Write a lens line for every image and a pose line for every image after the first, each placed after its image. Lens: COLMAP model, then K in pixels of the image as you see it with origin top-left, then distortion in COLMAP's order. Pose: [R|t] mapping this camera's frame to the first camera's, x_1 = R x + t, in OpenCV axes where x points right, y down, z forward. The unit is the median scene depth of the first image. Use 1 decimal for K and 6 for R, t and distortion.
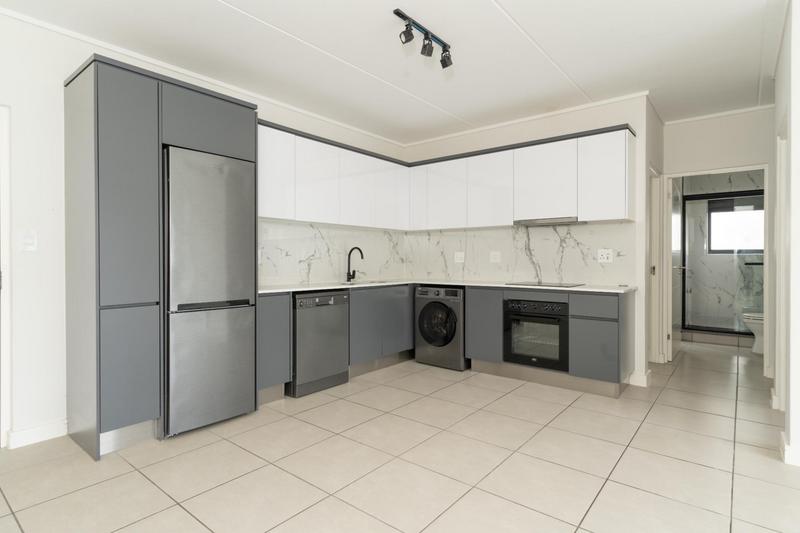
lens RADIAL K [[419.7, 0, 400.0], [0, 419.7, 266.5], [0, 0, 1]] dist [0.001860, 0.000345]
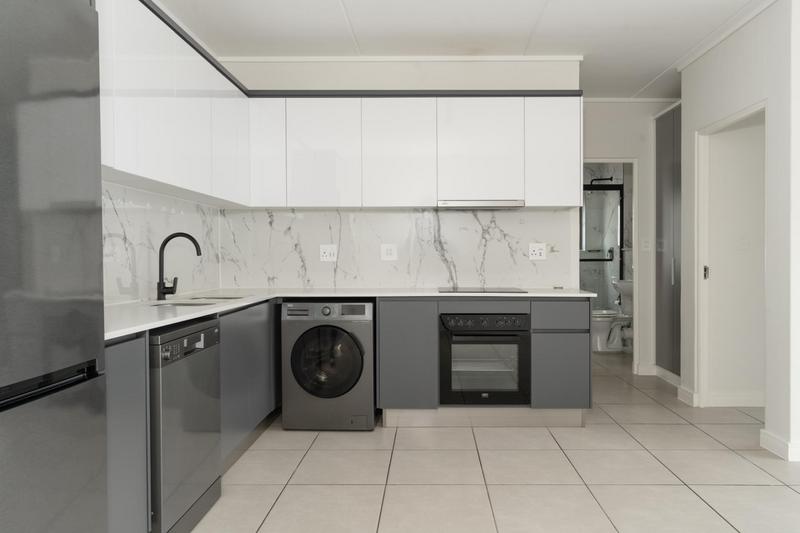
lens RADIAL K [[557.8, 0, 426.9], [0, 557.8, 267.2], [0, 0, 1]] dist [0.003397, 0.002568]
pose [[0.779550, -0.014934, 0.626161, -0.319649], [0.012319, 0.999888, 0.008510, -0.006366], [-0.626218, 0.001080, 0.779647, 0.284780]]
